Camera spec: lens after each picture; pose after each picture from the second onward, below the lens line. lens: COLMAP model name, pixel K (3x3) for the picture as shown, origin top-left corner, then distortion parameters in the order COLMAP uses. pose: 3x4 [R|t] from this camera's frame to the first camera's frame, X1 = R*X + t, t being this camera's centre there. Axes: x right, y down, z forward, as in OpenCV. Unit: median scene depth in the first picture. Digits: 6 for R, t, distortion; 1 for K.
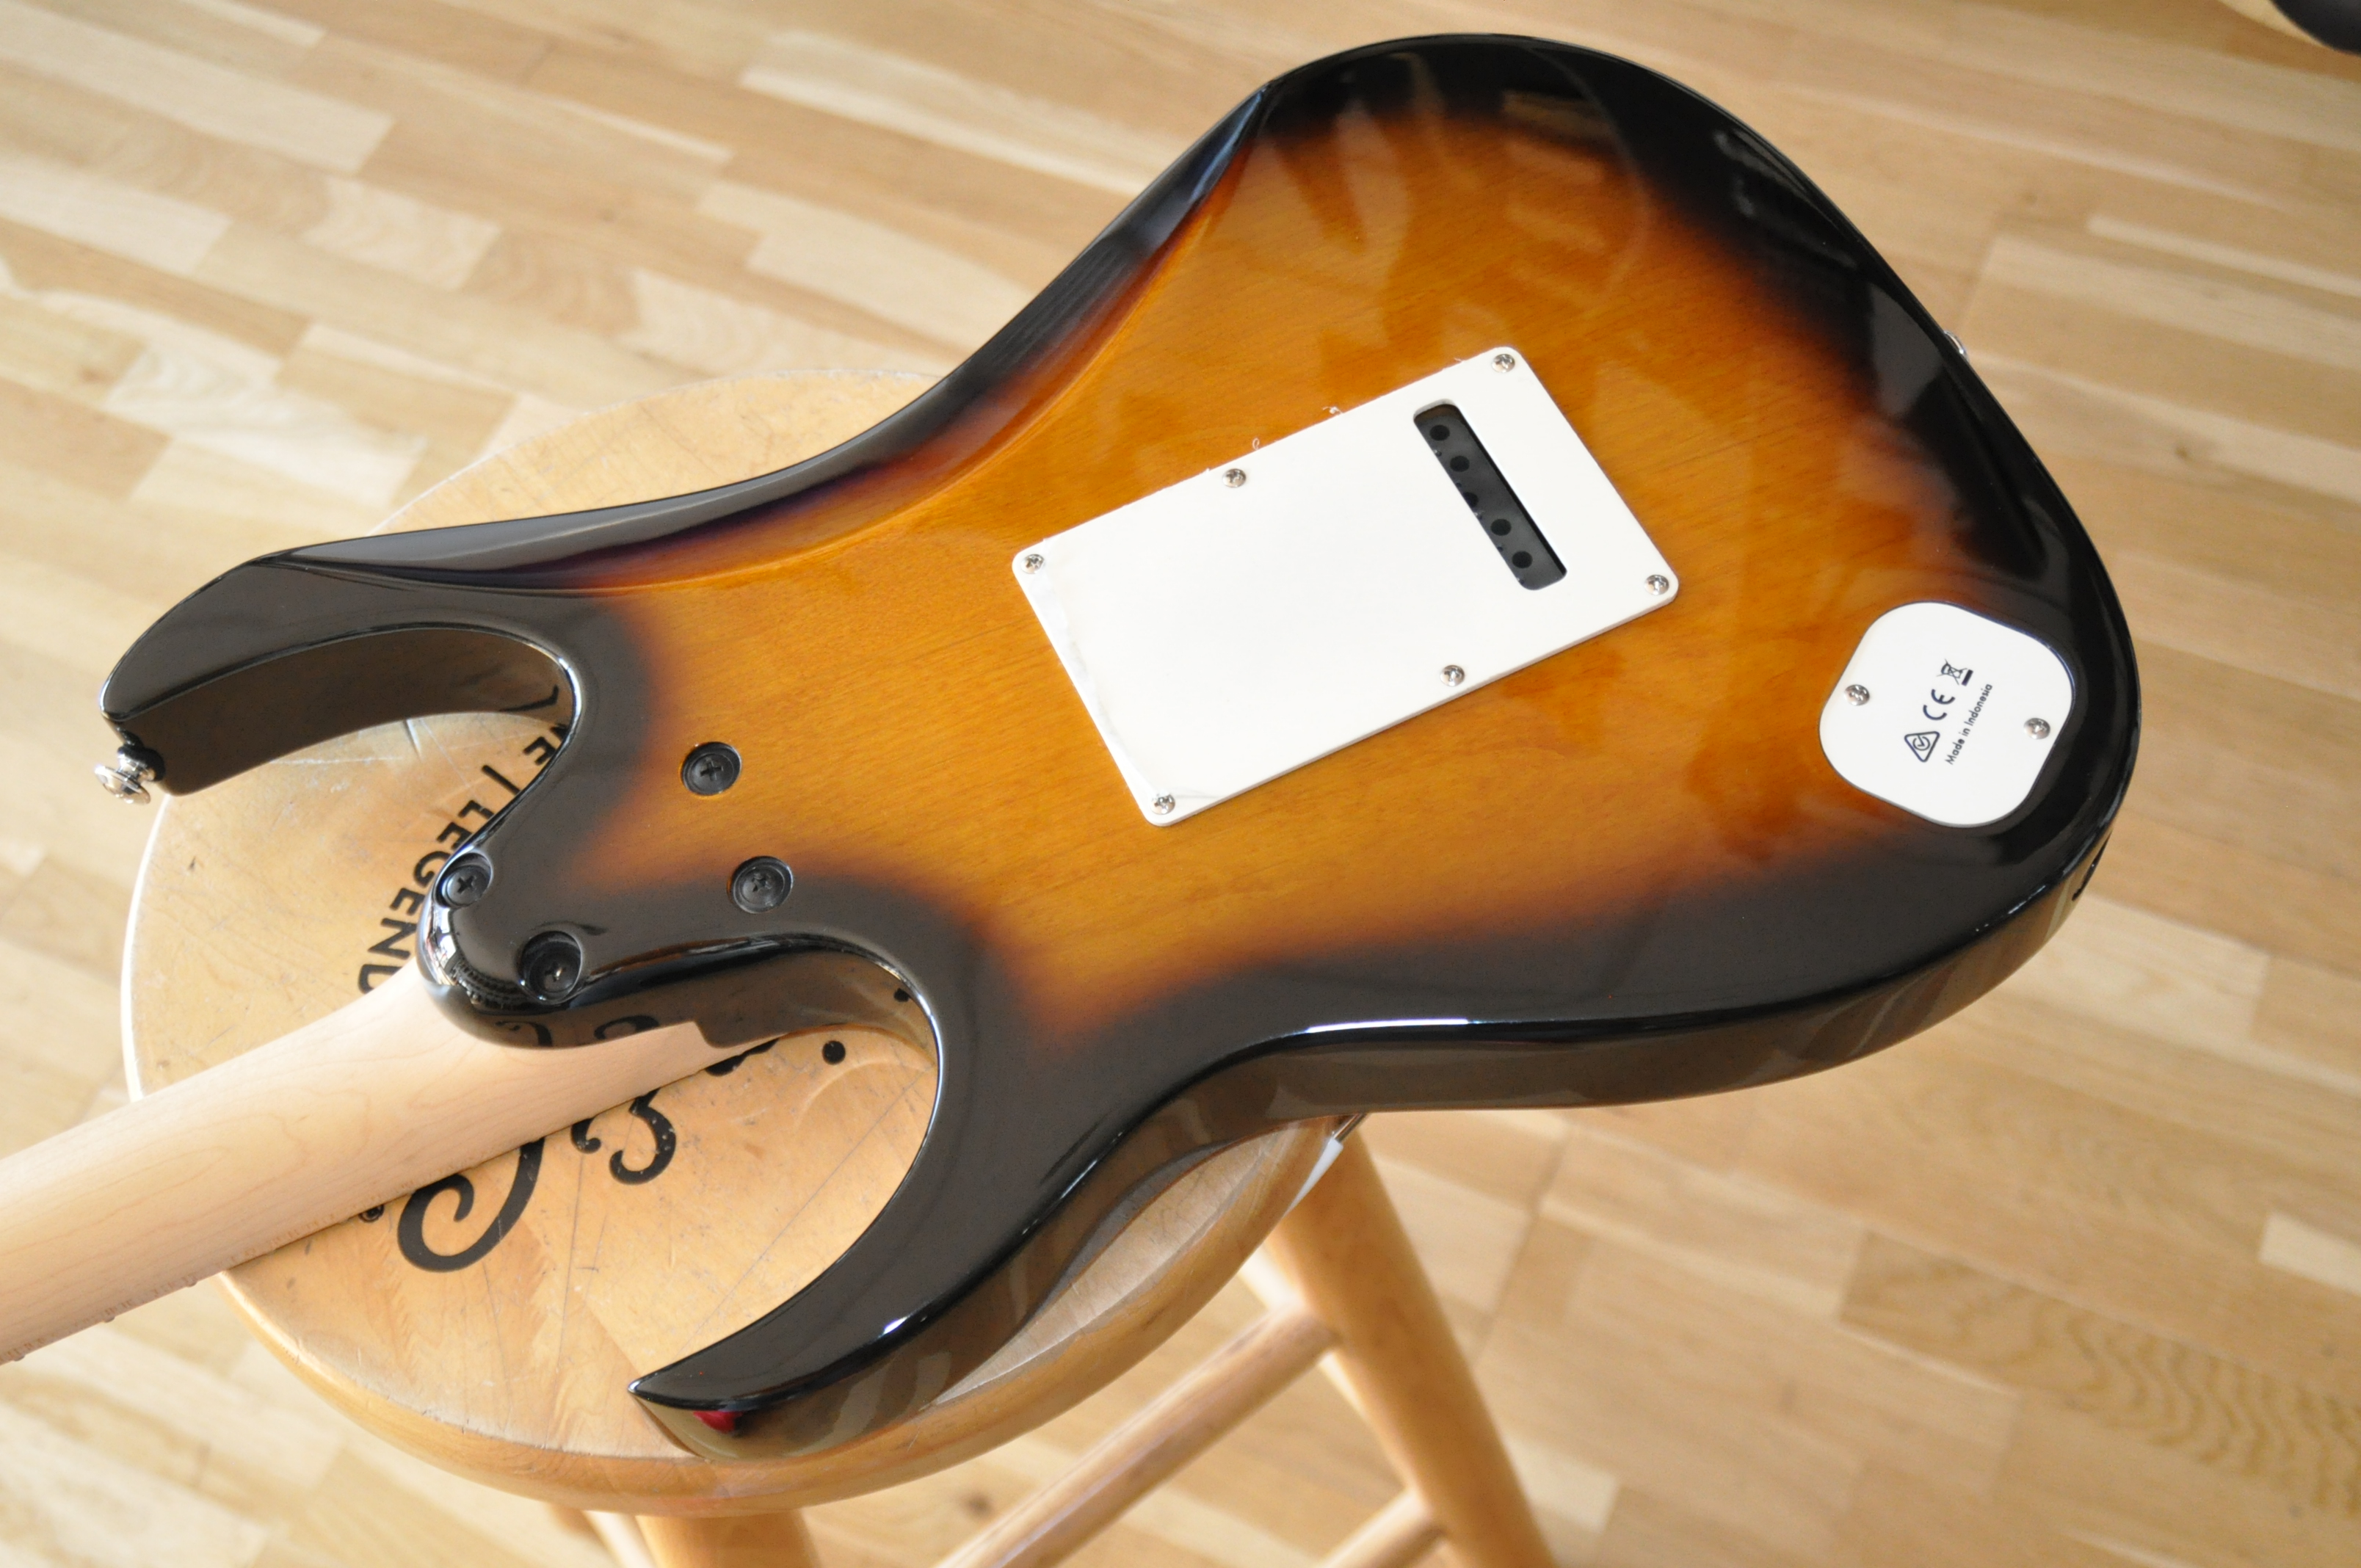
lens RADIAL K [[2760.1, 0, 1180.5], [0, 2760.1, 784.0], [0, 0, 1]] dist [-0.085542, 0.333236]
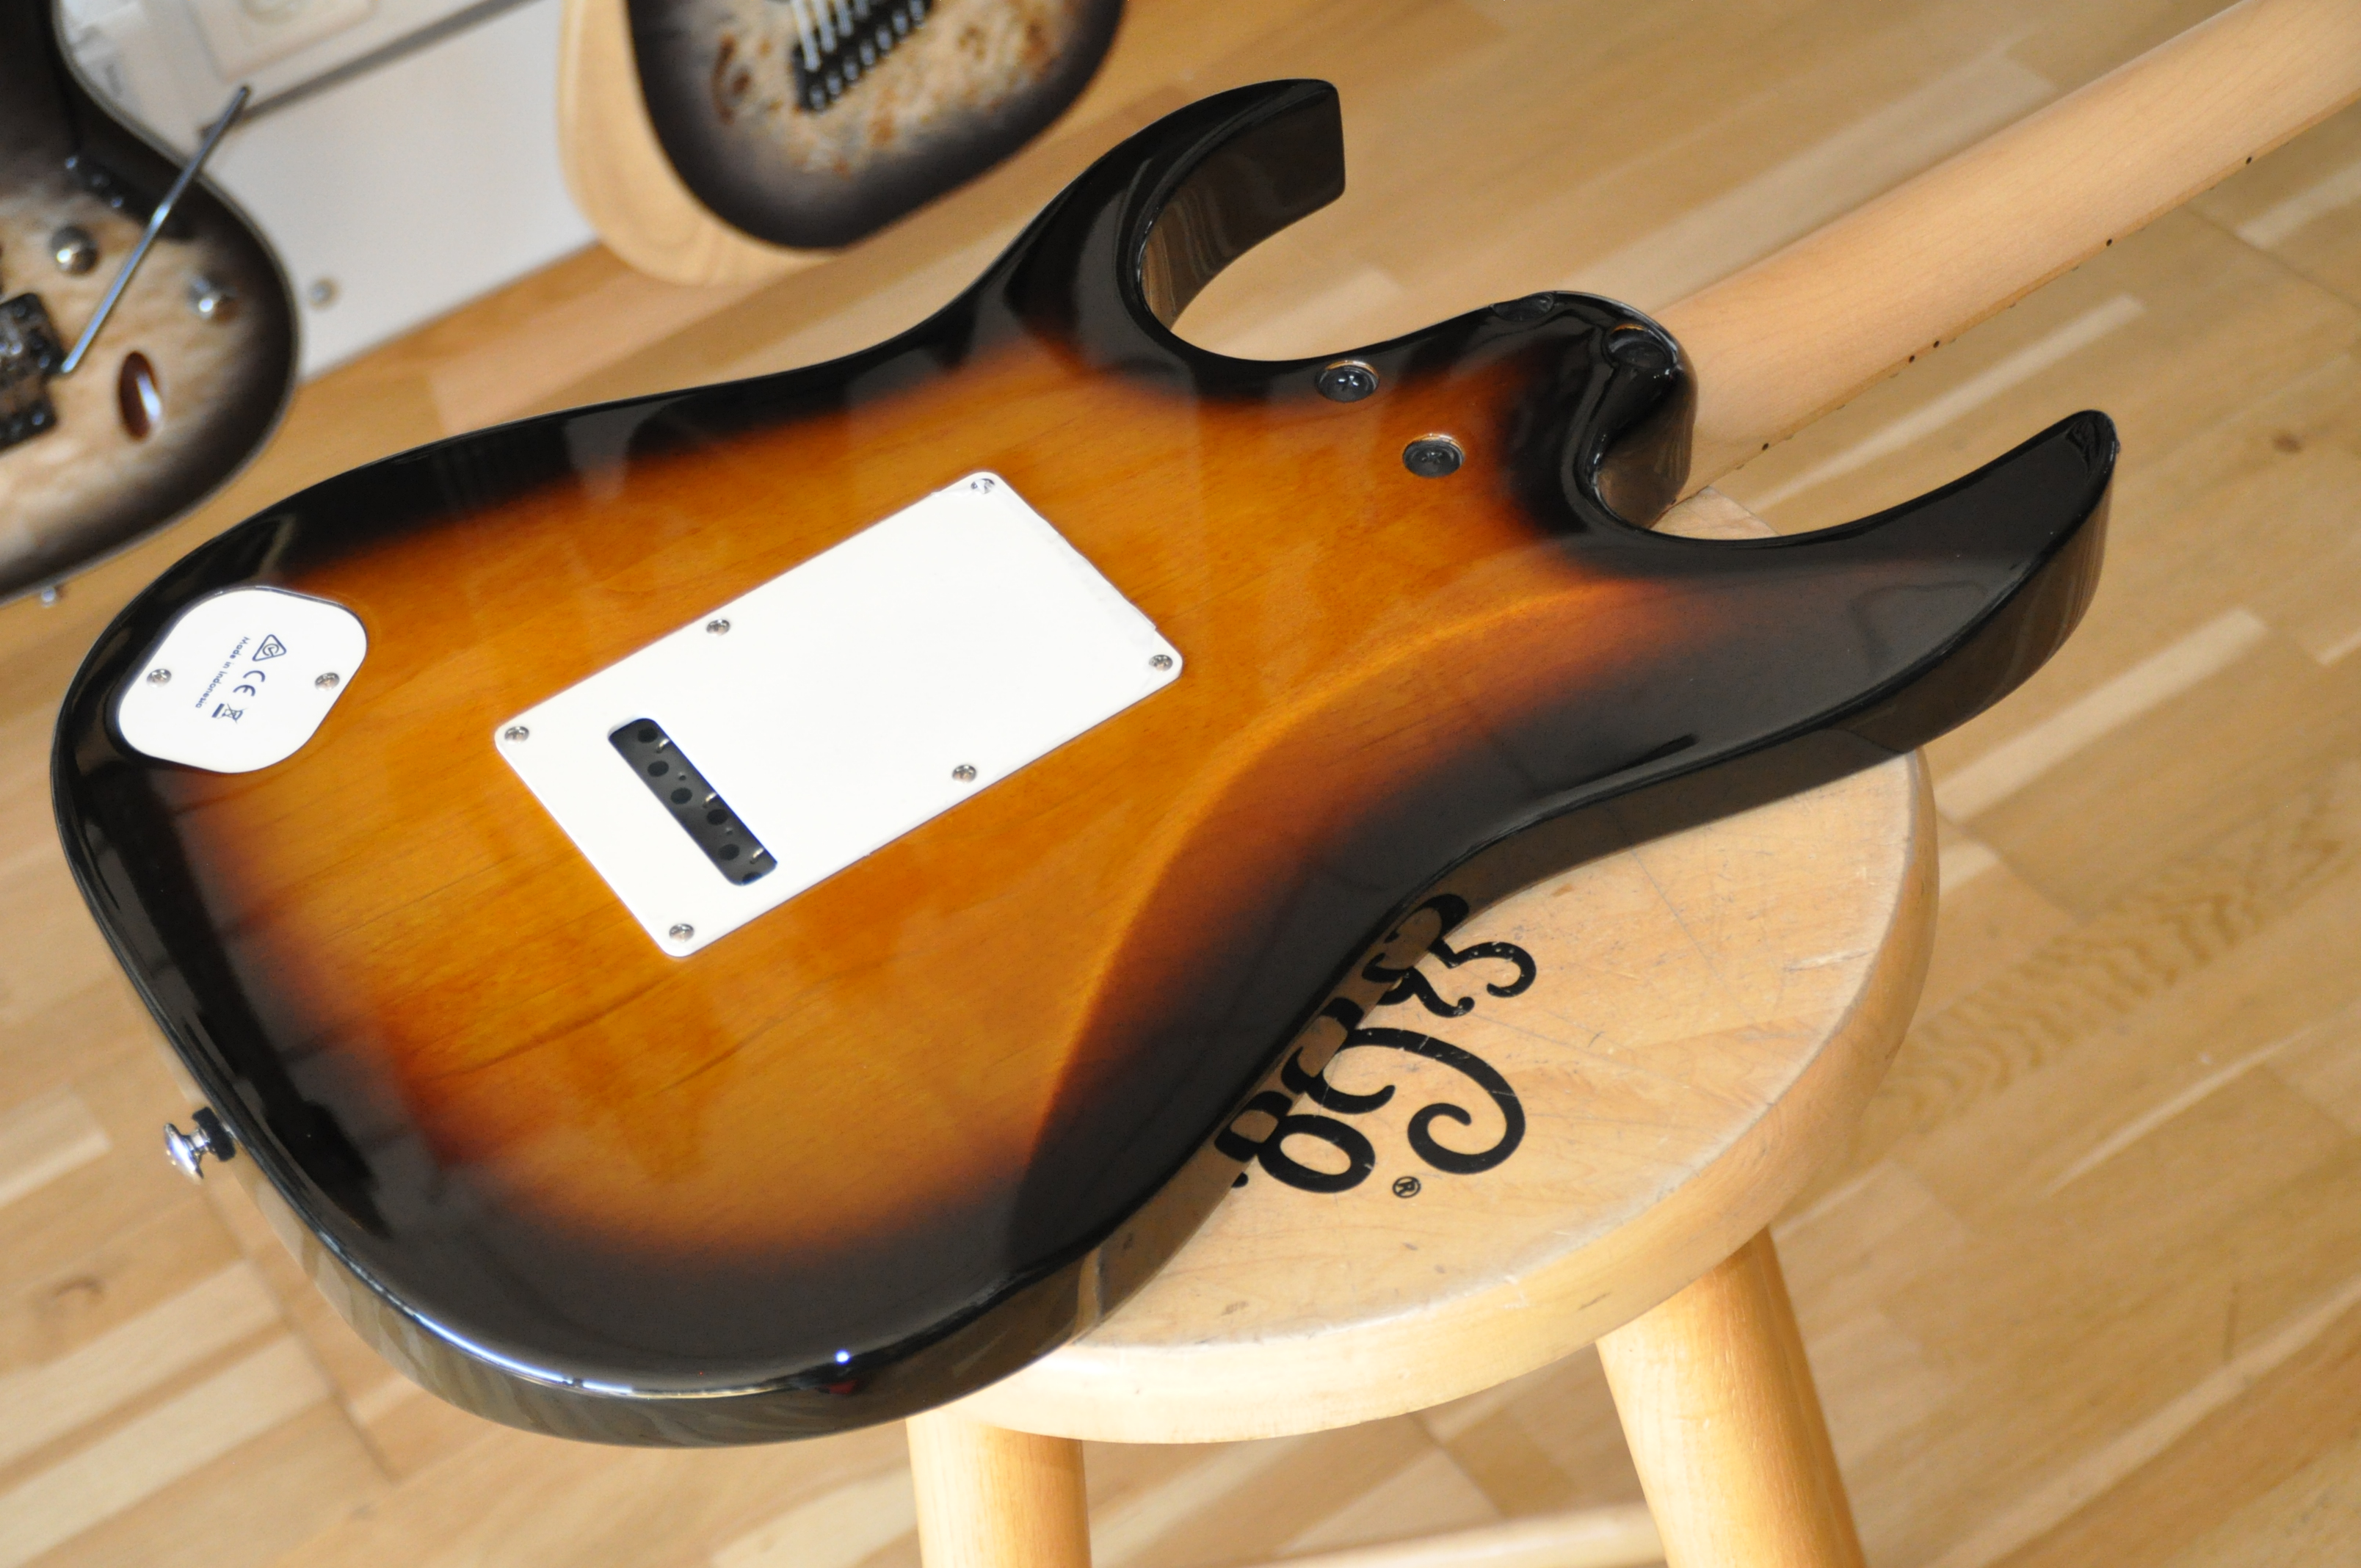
lens RADIAL K [[3920.8, 0, 1180.5], [0, 3920.8, 784.0], [0, 0, 1]] dist [0.029910, 1.087127]
pose [[0.546289, -0.576228, 0.607890, -0.567017], [0.763636, 0.640819, -0.078812, 0.062705], [-0.344134, 0.507260, 0.790101, -0.033022]]
